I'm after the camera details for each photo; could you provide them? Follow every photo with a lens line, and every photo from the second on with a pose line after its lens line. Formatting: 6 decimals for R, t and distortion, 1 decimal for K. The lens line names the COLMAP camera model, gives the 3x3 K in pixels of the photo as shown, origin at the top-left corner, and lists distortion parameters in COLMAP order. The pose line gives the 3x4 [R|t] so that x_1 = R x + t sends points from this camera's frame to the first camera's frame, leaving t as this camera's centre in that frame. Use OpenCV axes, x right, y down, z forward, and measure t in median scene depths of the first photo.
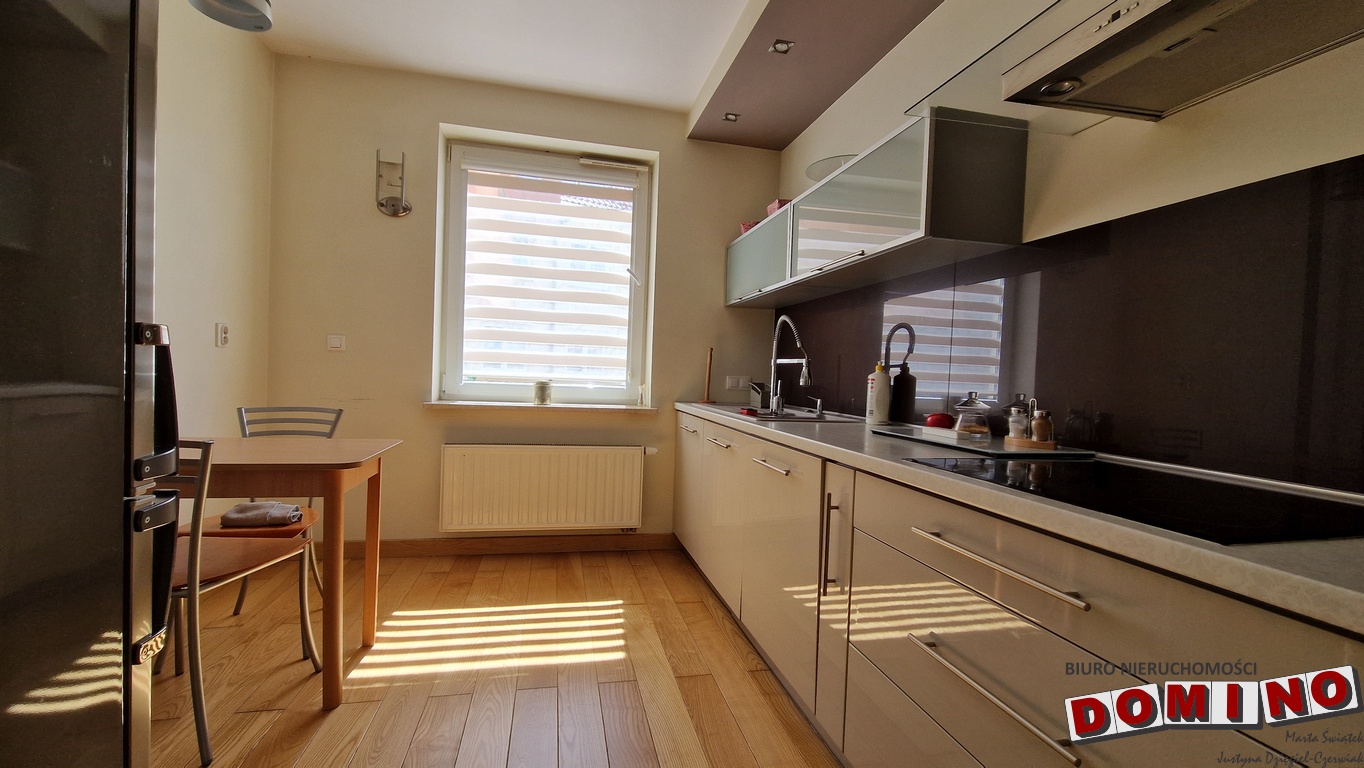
lens RADIAL K [[552.2, 0, 677.0], [0, 552.2, 389.2], [0, 0, 1]] dist [-0.002804, -0.003406]
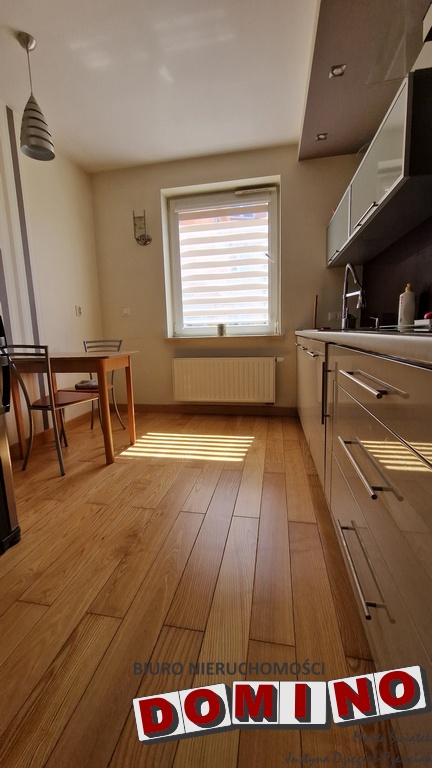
lens RADIAL K [[310.7, 0, 213.5], [0, 310.7, 382.4], [0, 0, 1]] dist [-0.004559, -0.001036]
pose [[0.911409, 0.000464, -0.411501, 0.175168], [0.052162, 0.991803, 0.116648, 0.061815], [0.408182, -0.127779, 0.903914, 0.021315]]
